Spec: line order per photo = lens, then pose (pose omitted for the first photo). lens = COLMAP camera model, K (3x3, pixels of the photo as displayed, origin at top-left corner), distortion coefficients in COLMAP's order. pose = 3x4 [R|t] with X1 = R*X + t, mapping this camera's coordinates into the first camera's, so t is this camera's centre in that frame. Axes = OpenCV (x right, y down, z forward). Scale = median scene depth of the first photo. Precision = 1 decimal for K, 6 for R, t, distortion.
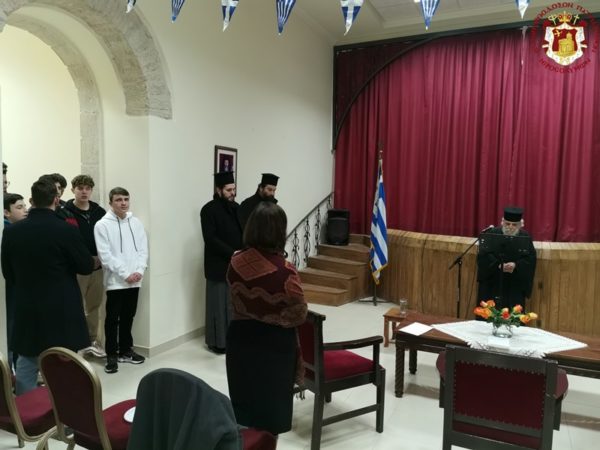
lens RADIAL K [[445.5, 0, 300.0], [0, 445.5, 225.0], [0, 0, 1]] dist [0.063714, -0.085881]
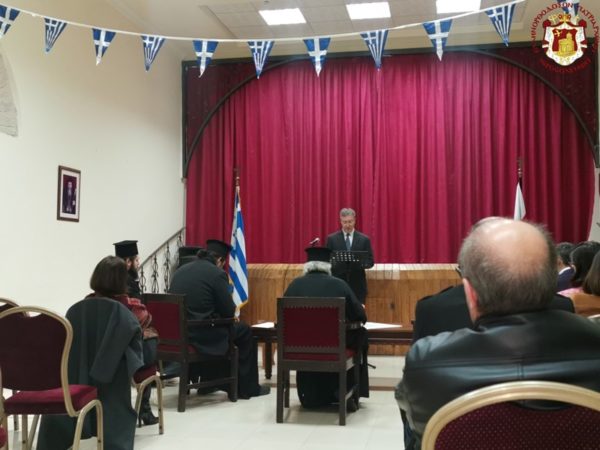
lens RADIAL K [[702.5, 0, 301.7], [0, 702.5, 238.4], [0, 0, 1]] dist [0.003303, 0.021275]
pose [[0.968566, -0.009219, 0.248588, -0.051630], [0.034671, 0.994562, -0.098204, 0.106271], [-0.246330, 0.103736, 0.963618, -0.411448]]
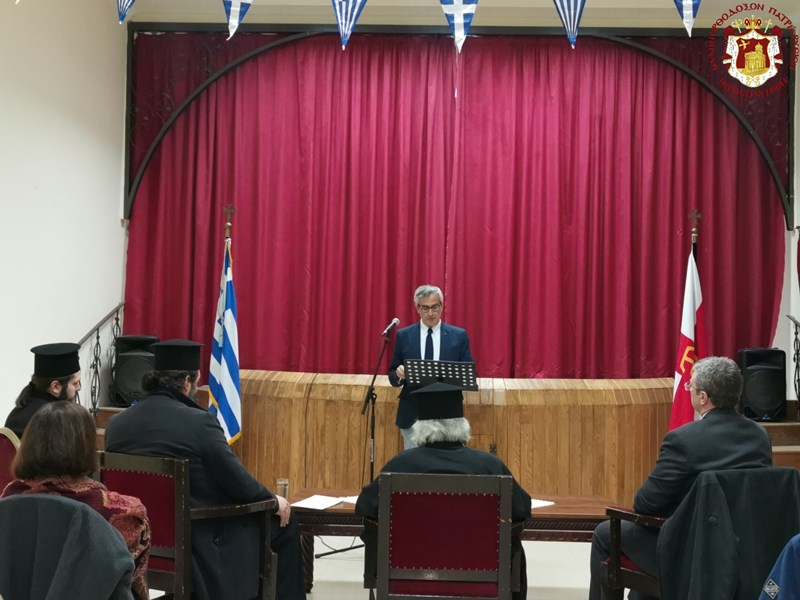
lens RADIAL K [[1008.6, 0, 400.0], [0, 1008.6, 300.0], [0, 0, 1]] dist [-0.001634, -0.018685]
pose [[0.921224, 0.018259, 0.388603, -0.100468], [0.021891, 0.994882, -0.098641, 0.052281], [-0.388415, 0.099377, 0.916110, -0.190830]]
